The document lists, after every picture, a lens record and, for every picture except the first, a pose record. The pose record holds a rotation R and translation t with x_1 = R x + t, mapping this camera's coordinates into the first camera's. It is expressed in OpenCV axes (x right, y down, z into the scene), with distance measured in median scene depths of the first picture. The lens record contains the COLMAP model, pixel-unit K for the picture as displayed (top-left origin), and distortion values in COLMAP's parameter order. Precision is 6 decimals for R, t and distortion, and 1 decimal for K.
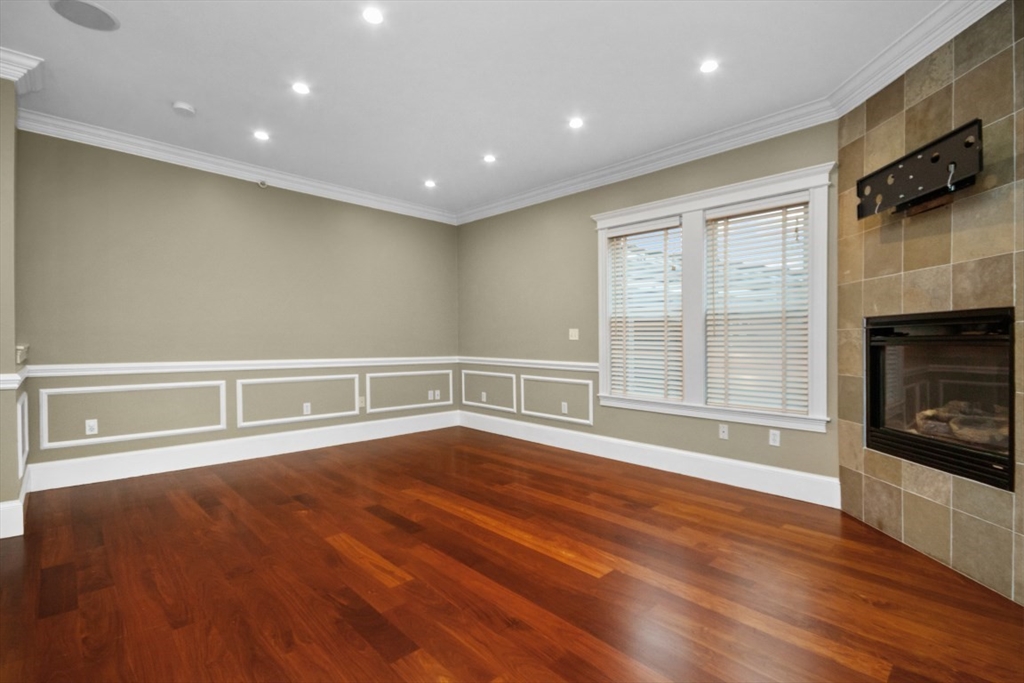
lens RADIAL K [[470.6, 0, 513.2], [0, 470.6, 353.1], [0, 0, 1]] dist [-0.000083, -0.000072]
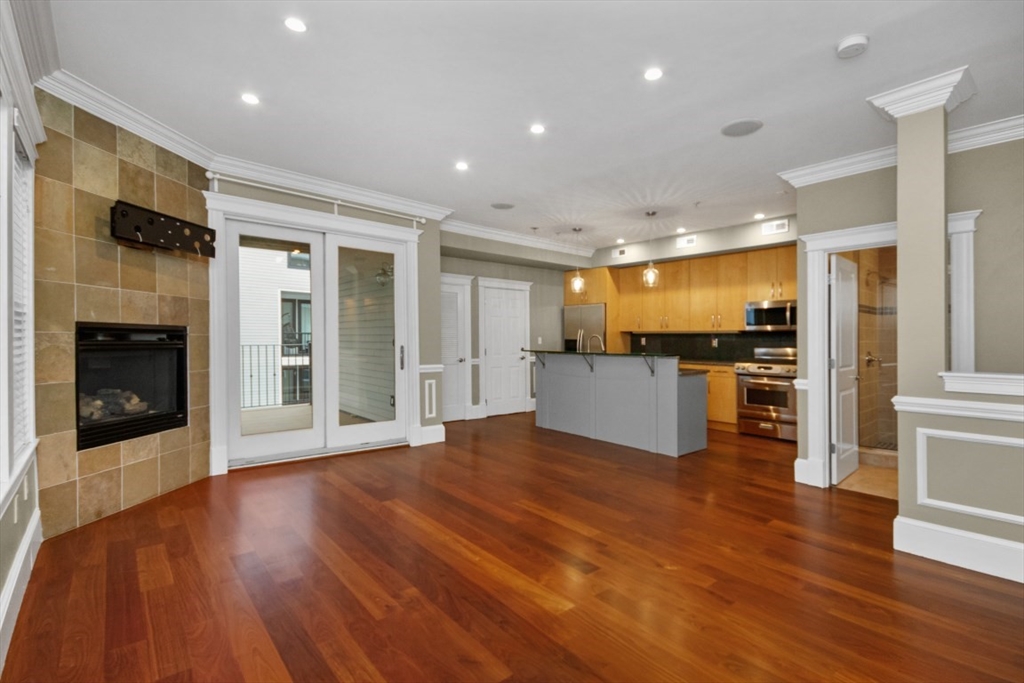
lens RADIAL K [[473.9, 0, 519.3], [0, 473.9, 339.2], [0, 0, 1]] dist [0.000150, 0.000083]
pose [[-0.998723, -0.021089, 0.045920, -0.207024], [-0.020252, 0.999622, 0.018621, -0.066223], [-0.046295, 0.017667, -0.998772, 1.707414]]
